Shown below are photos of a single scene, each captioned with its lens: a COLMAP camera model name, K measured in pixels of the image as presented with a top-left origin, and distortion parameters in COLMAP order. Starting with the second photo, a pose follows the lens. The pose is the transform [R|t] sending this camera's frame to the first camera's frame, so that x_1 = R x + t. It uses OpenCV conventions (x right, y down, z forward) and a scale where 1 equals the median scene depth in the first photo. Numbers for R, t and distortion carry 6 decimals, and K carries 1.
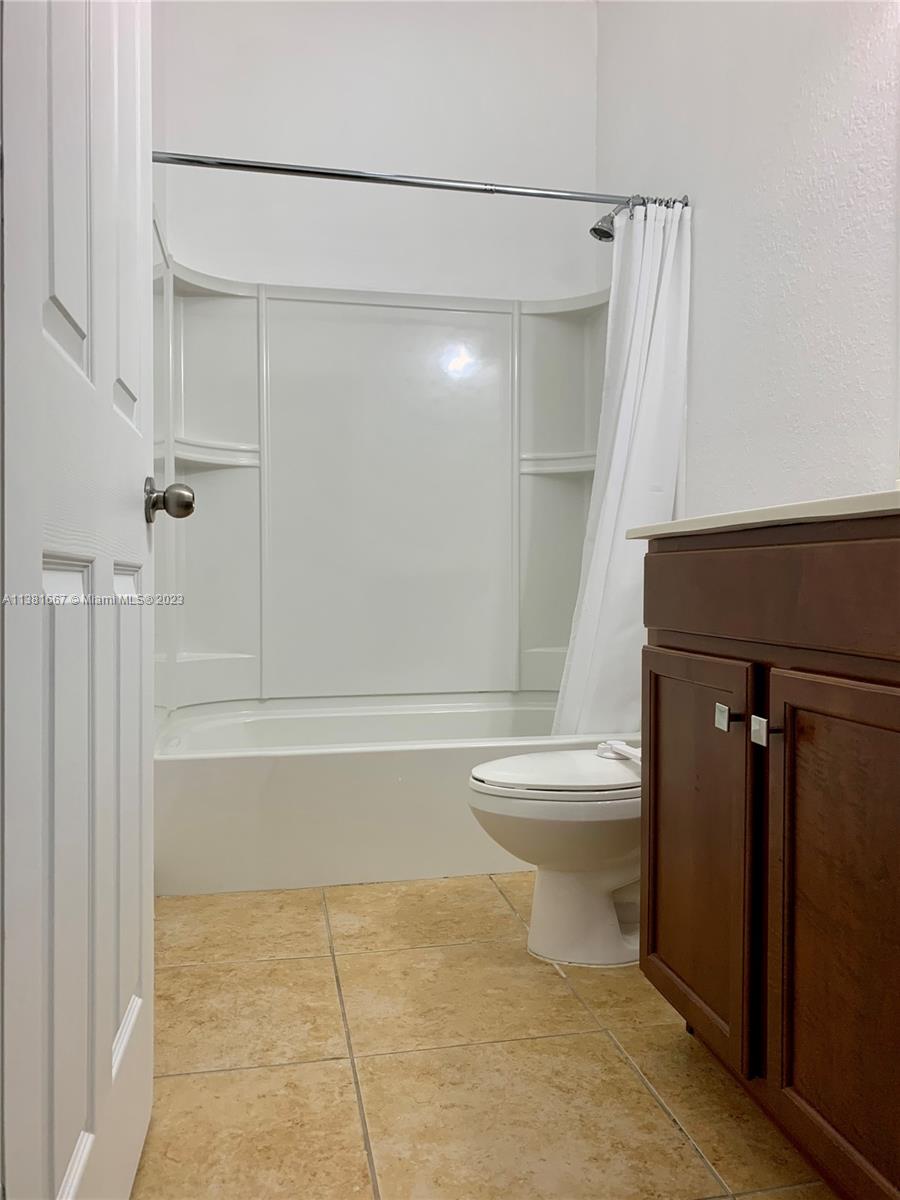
lens RADIAL K [[914.1, 0, 453.1], [0, 914.1, 592.1], [0, 0, 1]] dist [0.031967, -0.044970]
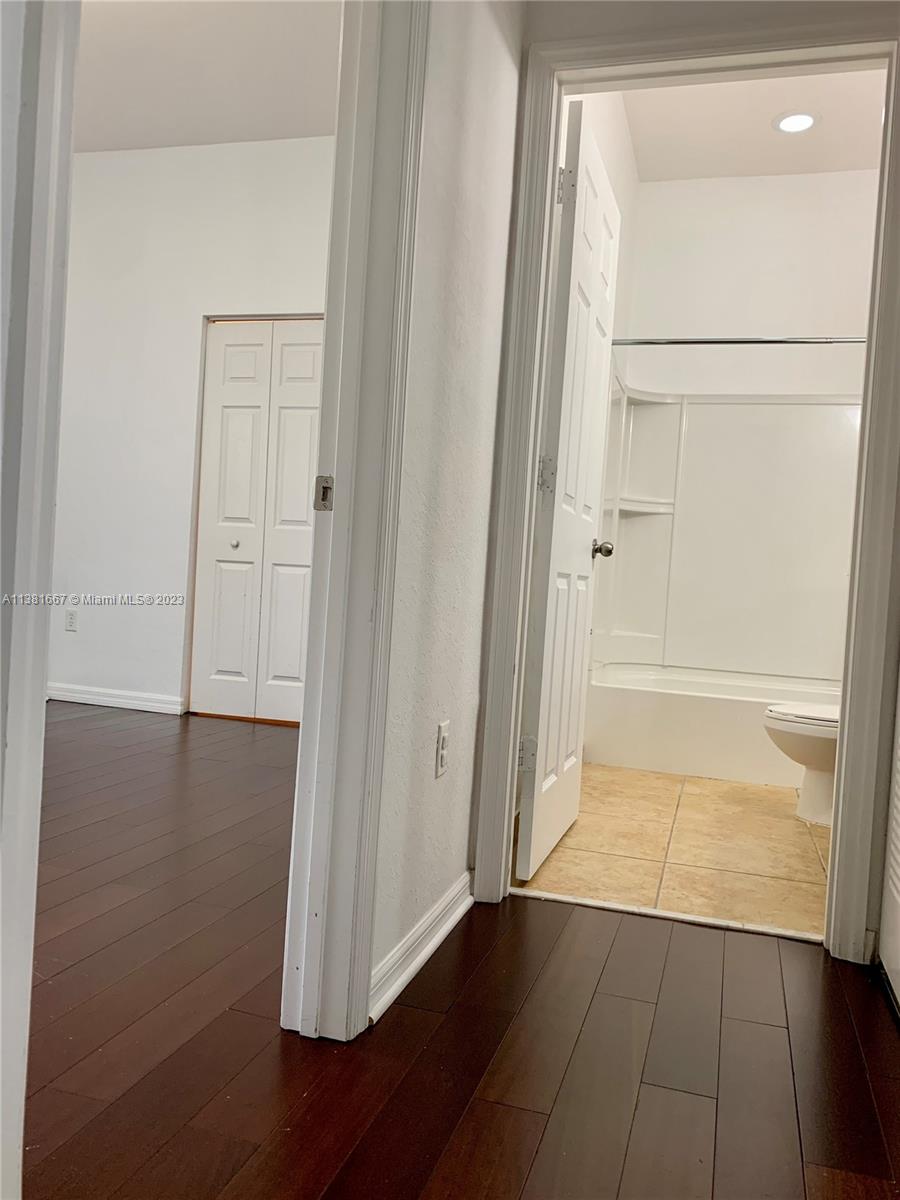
lens RADIAL K [[914.1, 0, 453.2], [0, 914.1, 594.5], [0, 0, 1]] dist [0.031967, -0.044970]
pose [[0.879571, 0.064720, -0.471344, 0.420306], [-0.067976, 0.997635, 0.010137, 0.015073], [0.470886, 0.023124, 0.881891, -1.118831]]
